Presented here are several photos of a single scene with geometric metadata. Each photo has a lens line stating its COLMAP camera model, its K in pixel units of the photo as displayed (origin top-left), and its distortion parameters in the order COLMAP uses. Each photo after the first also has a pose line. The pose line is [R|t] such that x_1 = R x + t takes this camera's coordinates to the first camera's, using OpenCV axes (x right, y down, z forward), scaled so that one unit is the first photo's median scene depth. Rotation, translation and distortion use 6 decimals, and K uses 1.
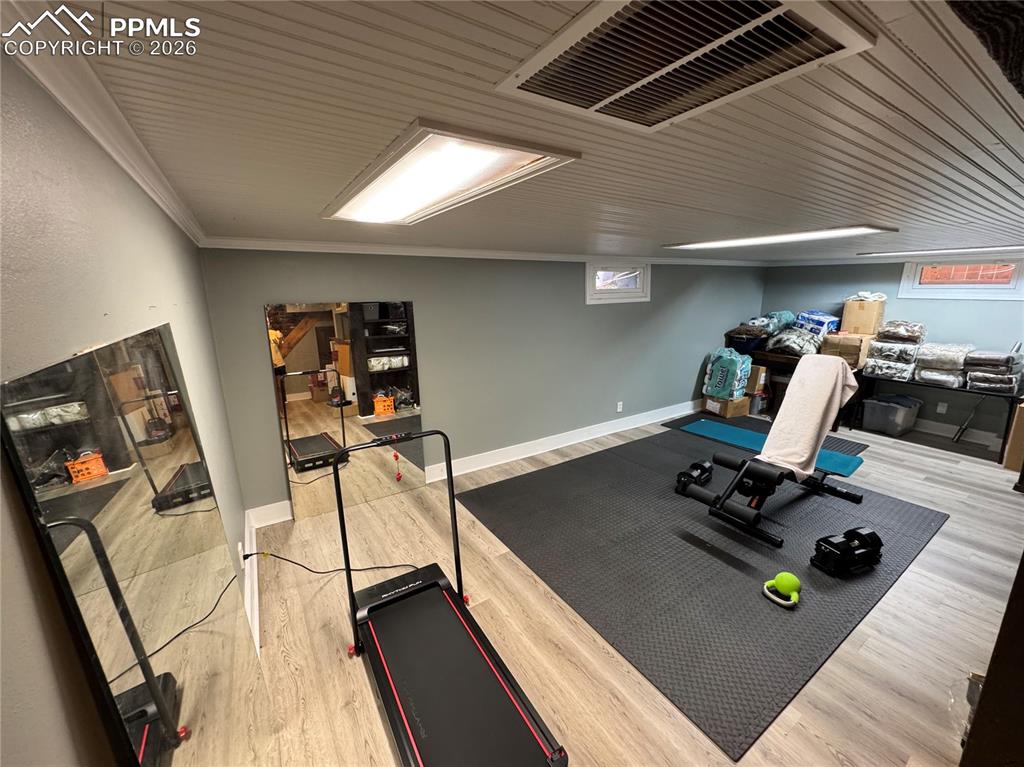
lens RADIAL K [[410.9, 0, 510.1], [0, 410.9, 385.0], [0, 0, 1]] dist [-0.003215, 0.000615]
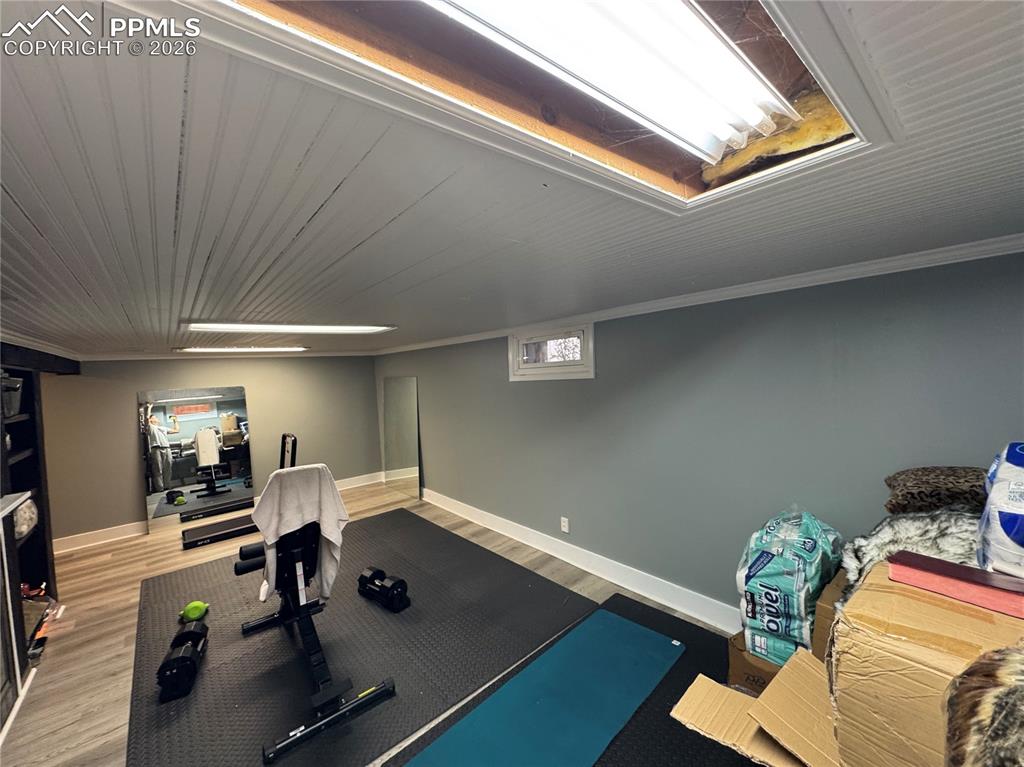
lens RADIAL K [[410.9, 0, 508.9], [0, 410.9, 380.4], [0, 0, 1]] dist [-0.003215, 0.000615]
pose [[0.132869, 0.034896, -0.990519, 0.979021], [-0.165626, 0.986109, 0.012523, -0.190737], [0.977197, 0.162391, 0.136803, 0.798945]]
